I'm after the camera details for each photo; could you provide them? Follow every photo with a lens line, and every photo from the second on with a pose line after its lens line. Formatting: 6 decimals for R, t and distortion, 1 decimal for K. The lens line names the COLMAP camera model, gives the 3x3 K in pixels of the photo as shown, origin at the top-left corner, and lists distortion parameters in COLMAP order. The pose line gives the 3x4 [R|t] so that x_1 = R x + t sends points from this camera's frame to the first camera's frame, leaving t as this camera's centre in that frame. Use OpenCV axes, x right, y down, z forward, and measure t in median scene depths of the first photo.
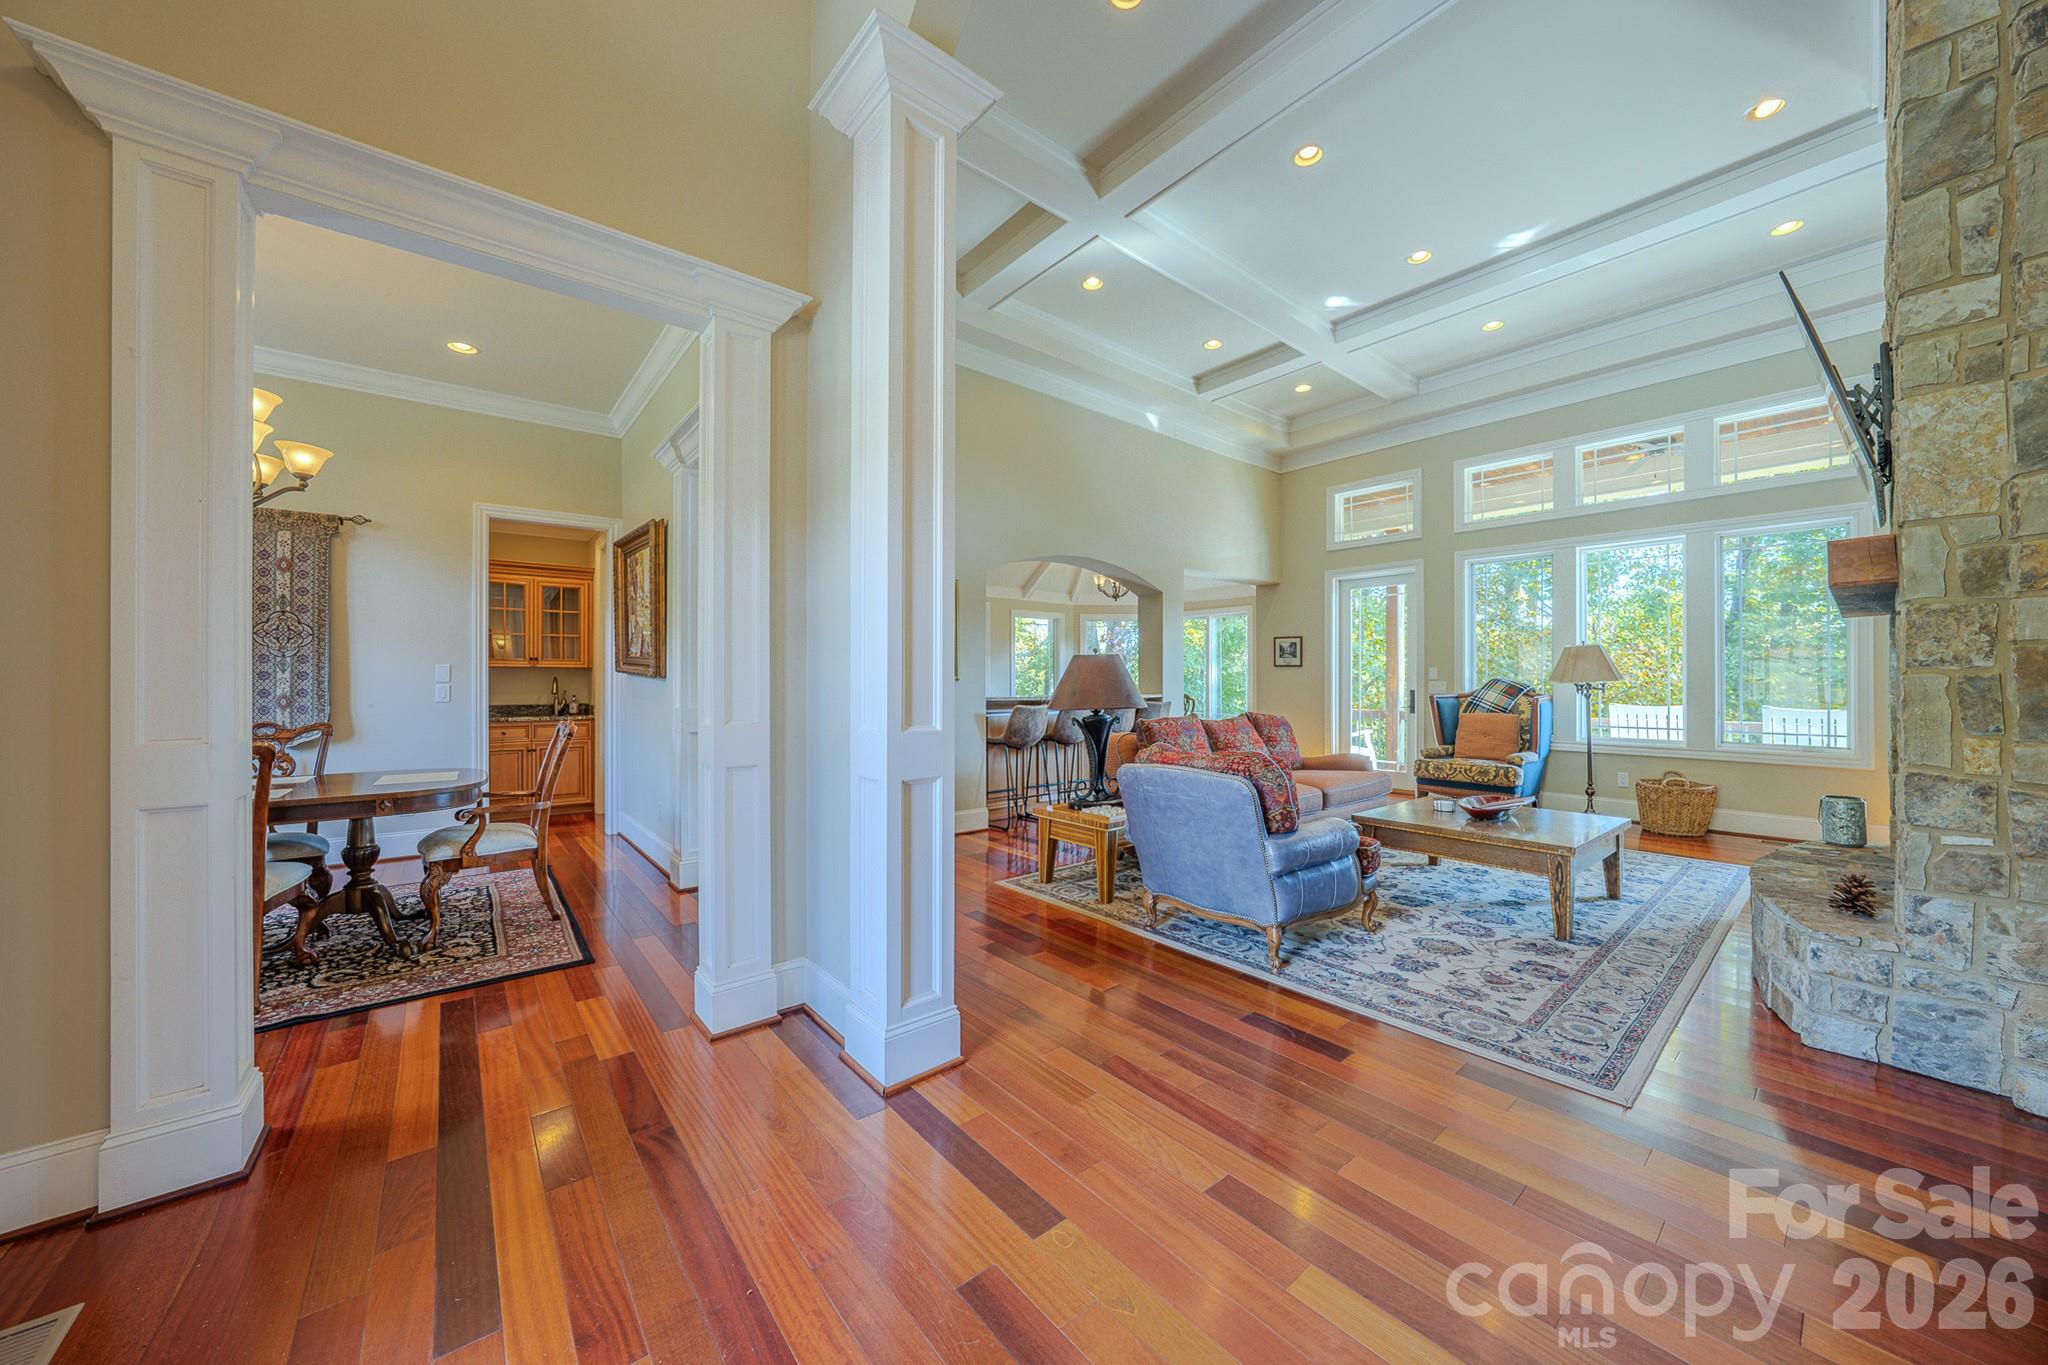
lens RADIAL K [[709.8, 0, 1024.0], [0, 709.8, 679.5], [0, 0, 1]] dist [-0.031532, 0.007271]
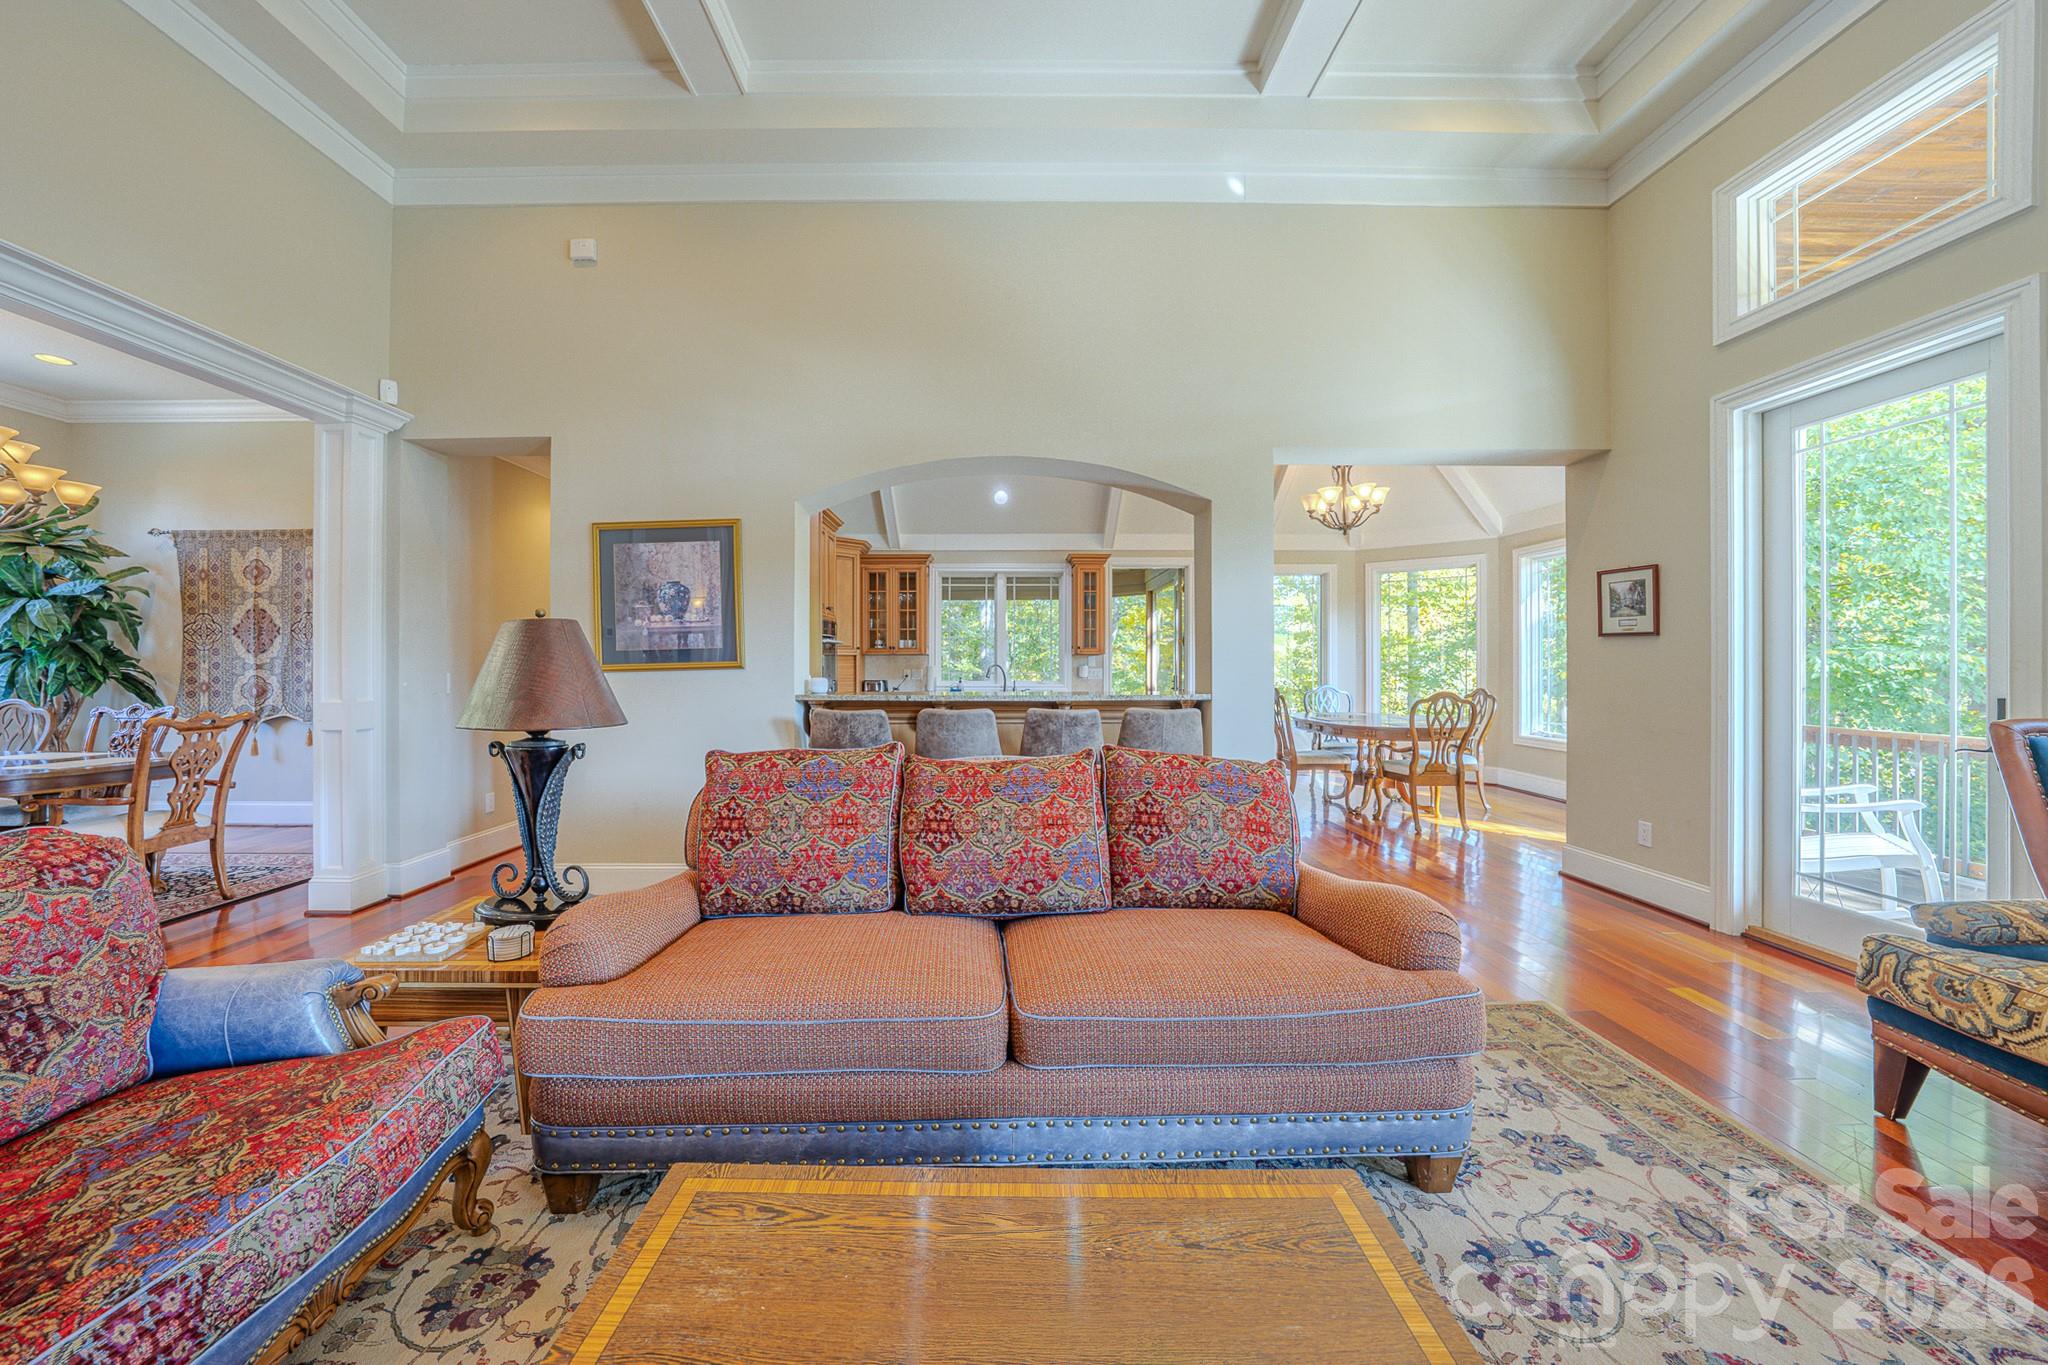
lens RADIAL K [[724.8, 0, 1004.5], [0, 724.8, 672.3], [0, 0, 1]] dist [-0.033596, 0.005476]
pose [[0.774620, 0.003542, -0.632417, 0.993948], [0.003060, 0.999952, 0.009349, -0.002572], [0.632419, -0.009177, 0.774572, 1.161786]]
